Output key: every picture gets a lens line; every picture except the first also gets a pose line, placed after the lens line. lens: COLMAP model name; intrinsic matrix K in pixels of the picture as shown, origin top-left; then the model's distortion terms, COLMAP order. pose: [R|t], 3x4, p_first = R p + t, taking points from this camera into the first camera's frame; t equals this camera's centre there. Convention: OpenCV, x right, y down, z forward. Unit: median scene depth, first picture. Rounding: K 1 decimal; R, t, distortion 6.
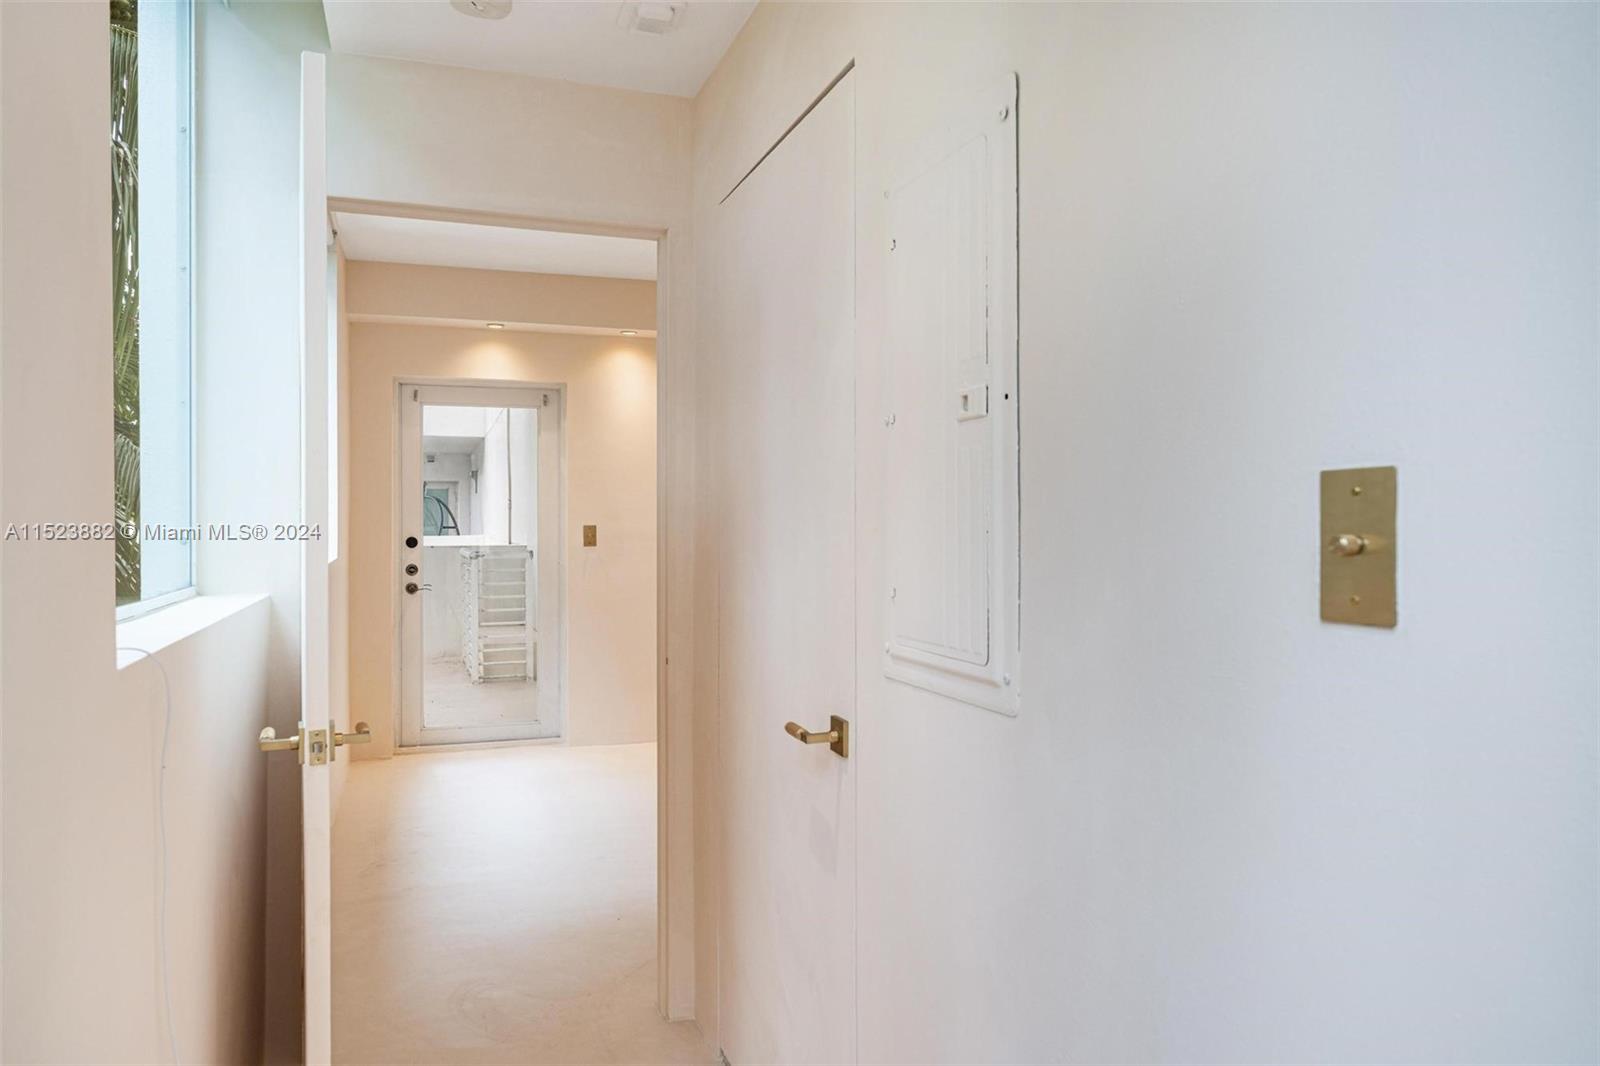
lens RADIAL K [[1131.1, 0, 800.0], [0, 1131.1, 533.0], [0, 0, 1]] dist [0.002313, 0.000301]
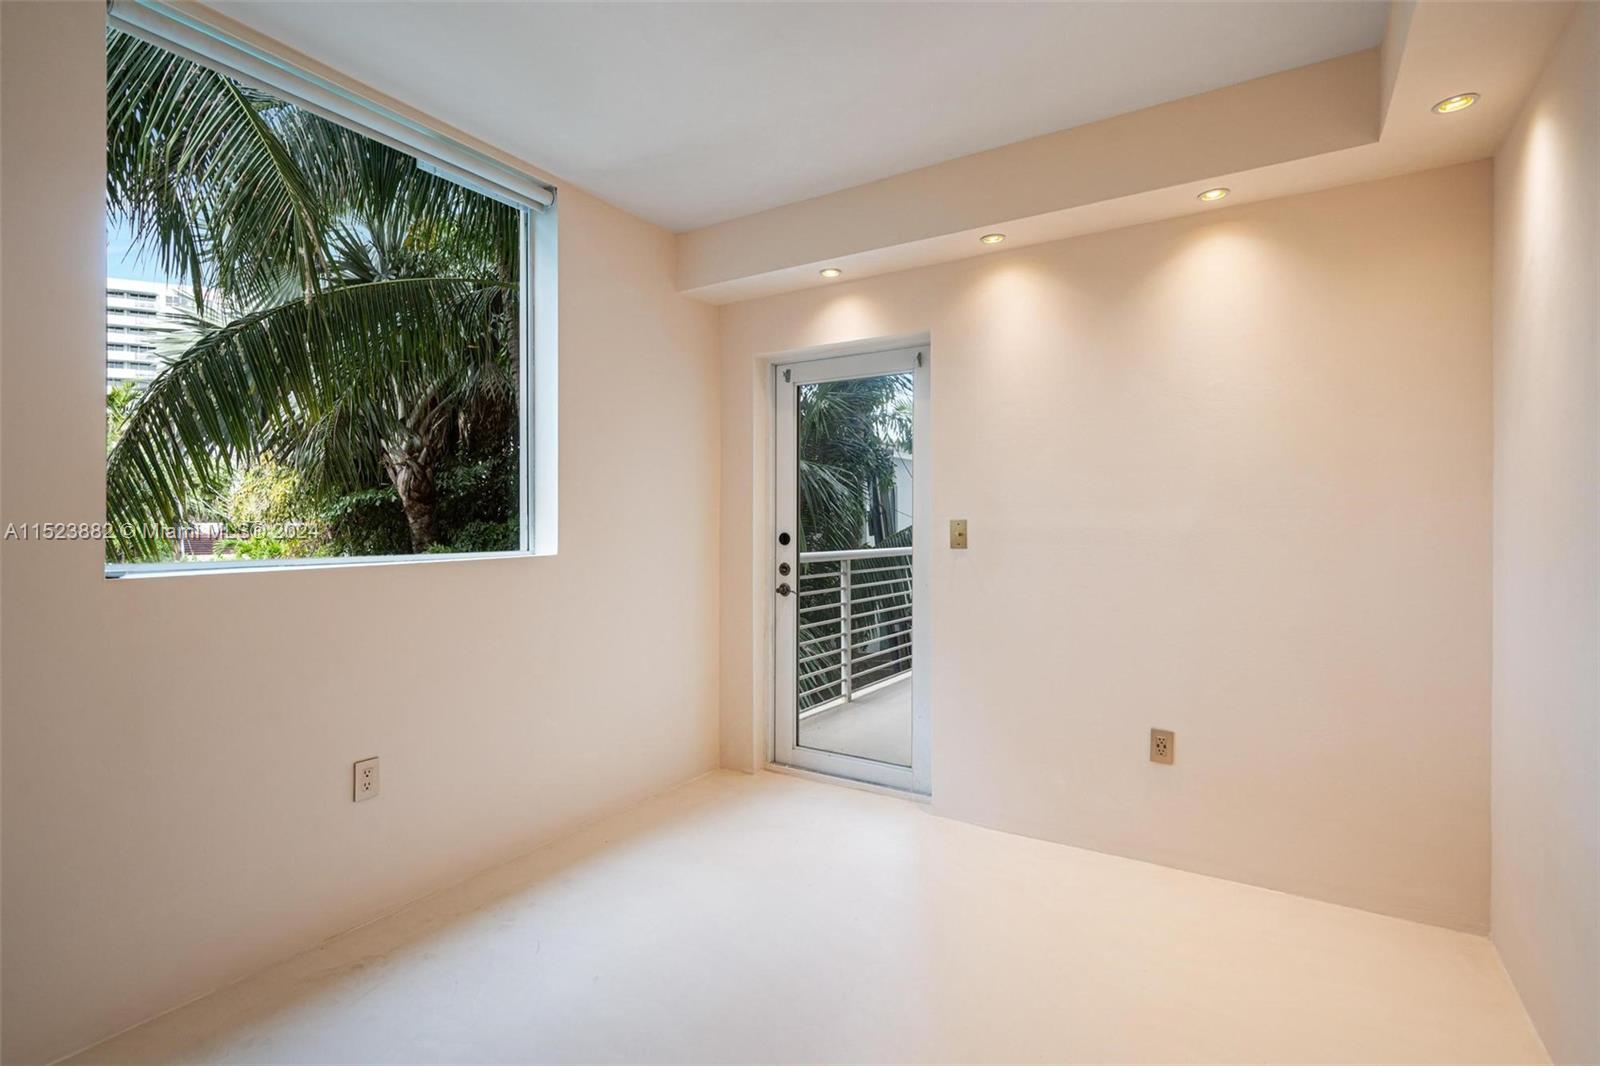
lens RADIAL K [[741.2, 0, 796.8], [0, 741.2, 526.5], [0, 0, 1]] dist [-0.001316, 0.000040]
pose [[0.634435, 0.006836, -0.772946, 0.084119], [-0.006099, 0.999974, 0.003838, -0.002730], [0.772952, 0.002279, 0.634461, 0.436318]]
